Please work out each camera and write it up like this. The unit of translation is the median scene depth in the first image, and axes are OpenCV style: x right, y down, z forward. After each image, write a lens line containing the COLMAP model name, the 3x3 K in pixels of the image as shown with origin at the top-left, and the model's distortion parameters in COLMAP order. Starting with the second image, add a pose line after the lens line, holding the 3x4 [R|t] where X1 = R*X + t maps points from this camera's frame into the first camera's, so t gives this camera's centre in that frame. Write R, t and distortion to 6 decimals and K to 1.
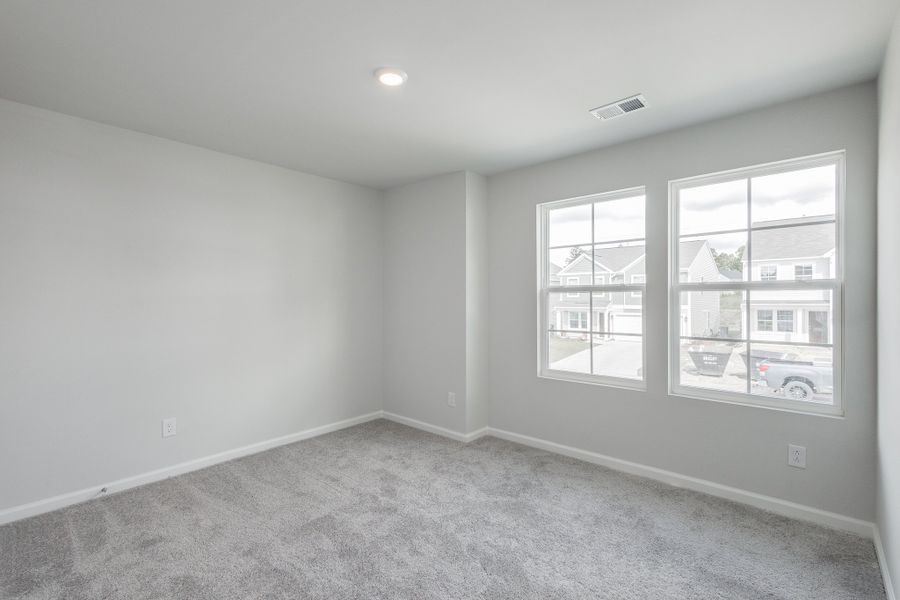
lens RADIAL K [[408.8, 0, 480.5], [0, 408.8, 307.1], [0, 0, 1]] dist [0.002569, 0.000049]
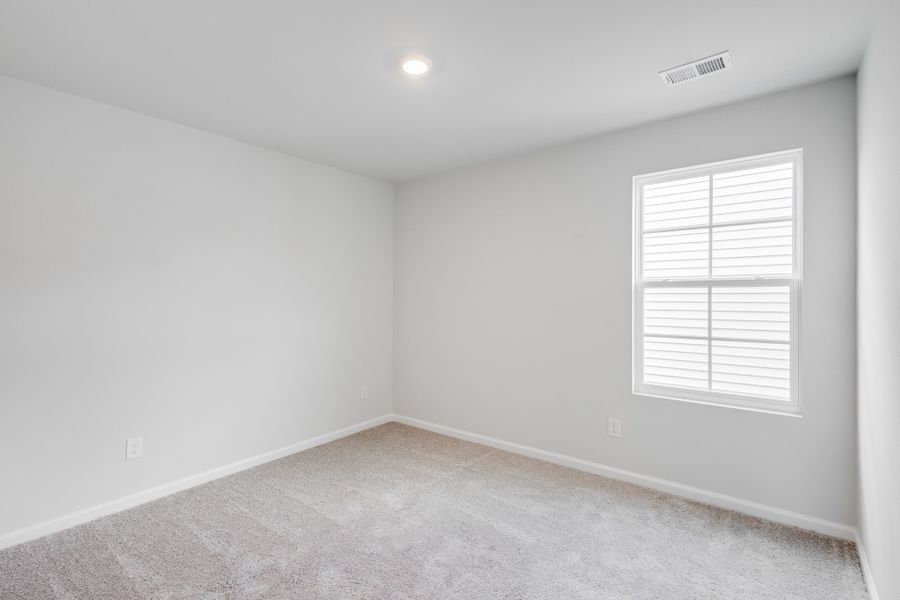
lens RADIAL K [[417.0, 0, 451.6], [0, 417.0, 297.2], [0, 0, 1]] dist [0.004468, -0.000364]
pose [[0.999519, 0.001437, 0.030989, -0.181739], [-0.000923, 0.999862, -0.016575, -0.002288], [-0.031009, 0.016539, 0.999382, 0.154737]]
